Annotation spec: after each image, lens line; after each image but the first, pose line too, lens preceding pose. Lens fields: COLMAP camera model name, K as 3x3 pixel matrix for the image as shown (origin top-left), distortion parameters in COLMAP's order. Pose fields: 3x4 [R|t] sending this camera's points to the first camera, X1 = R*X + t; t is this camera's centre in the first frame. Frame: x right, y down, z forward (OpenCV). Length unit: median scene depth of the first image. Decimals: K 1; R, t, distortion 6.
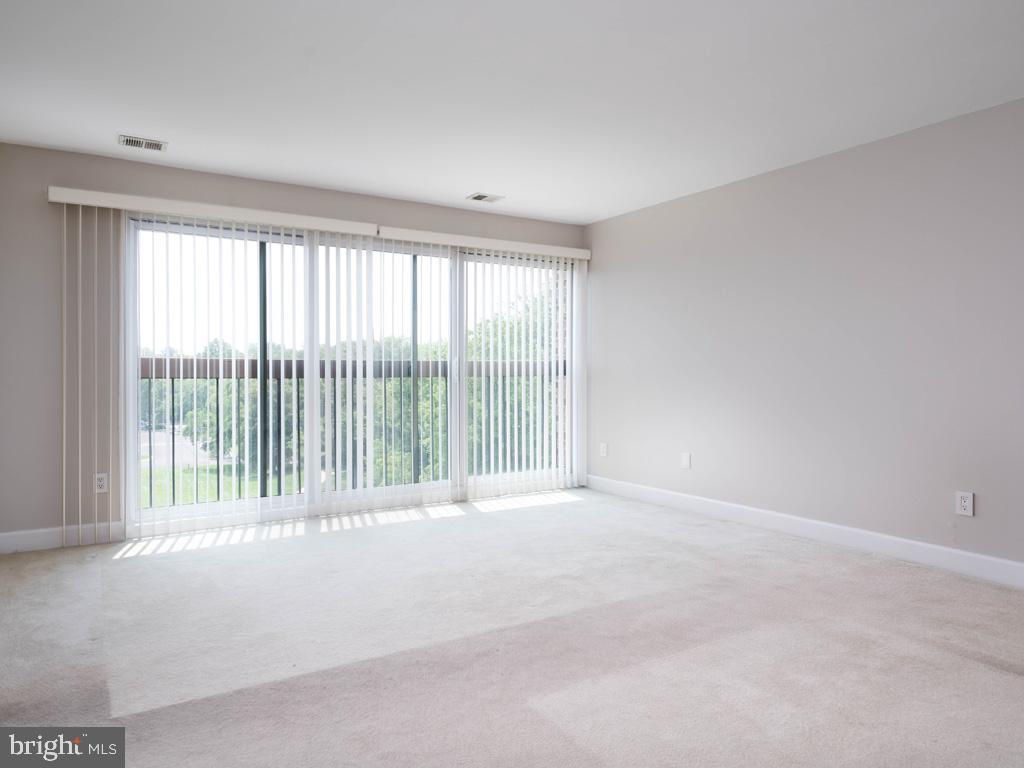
lens RADIAL K [[644.7, 0, 510.4], [0, 644.7, 374.8], [0, 0, 1]] dist [0.027171, -0.001589]
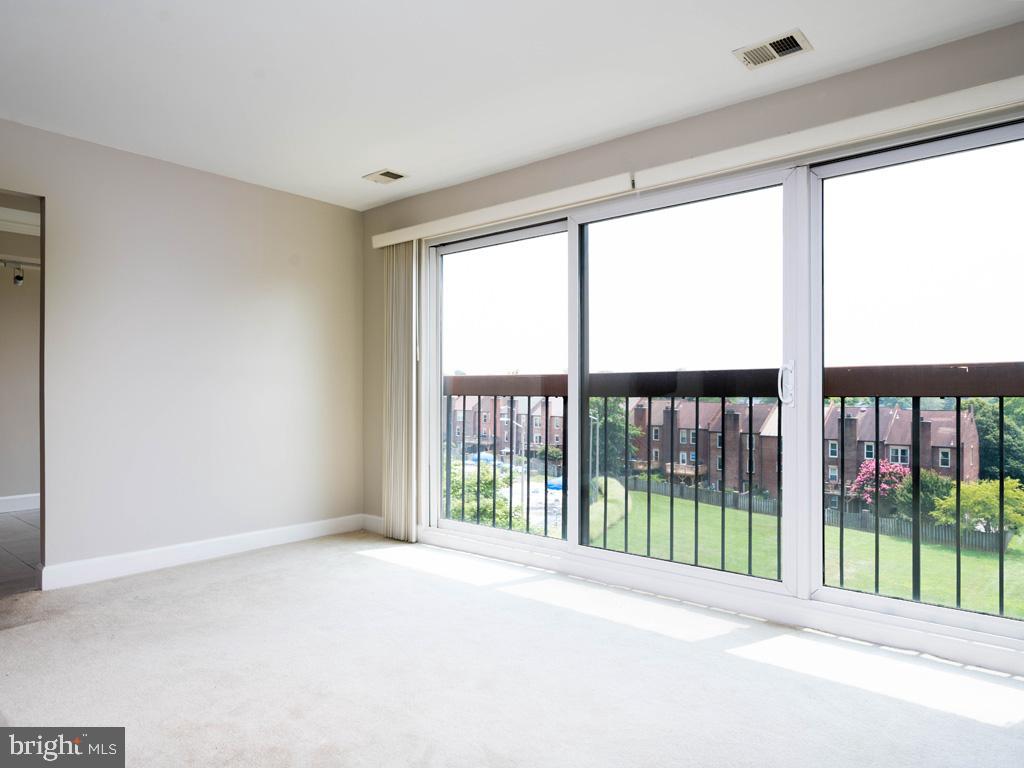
lens RADIAL K [[644.7, 0, 477.9], [0, 644.7, 398.5], [0, 0, 1]] dist [0.027171, -0.001589]
pose [[0.318795, 0.013971, -0.947721, 0.391736], [-0.000184, 0.999892, 0.014678, -0.004917], [0.947824, -0.004505, 0.318763, 0.631213]]
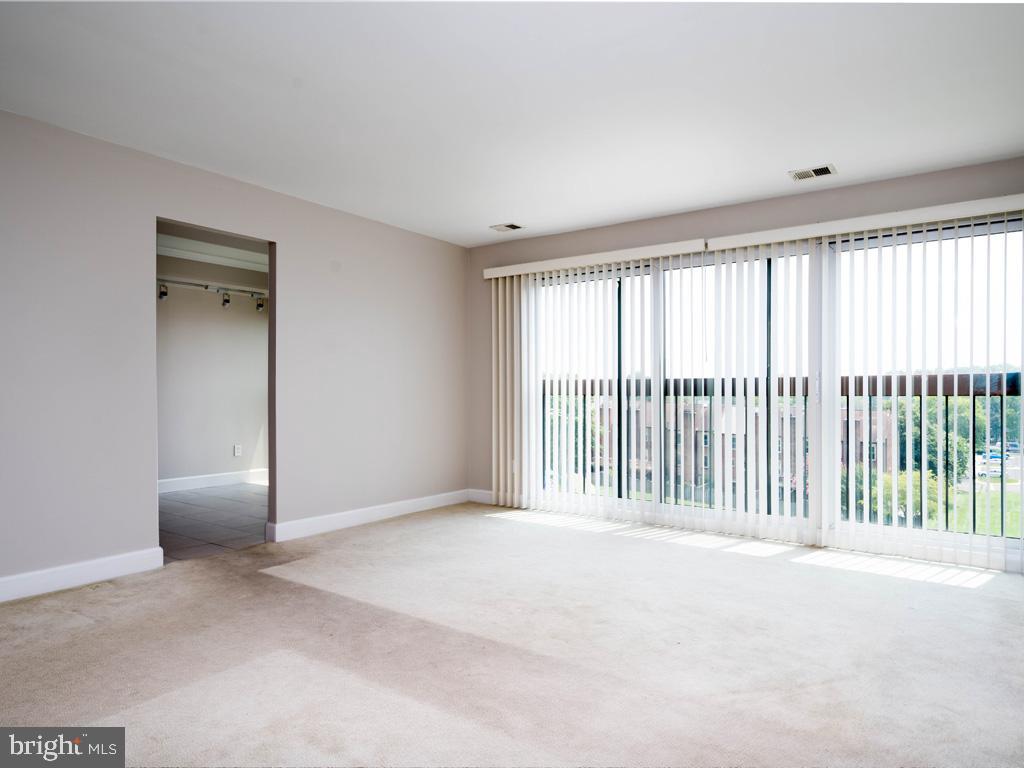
lens RADIAL K [[644.7, 0, 508.4], [0, 644.7, 391.3], [0, 0, 1]] dist [0.027171, -0.001589]
pose [[0.429593, 0.002440, -0.903019, 0.545504], [-0.002830, 0.999995, 0.001356, -0.003276], [0.903018, 0.001973, 0.429598, 0.316164]]
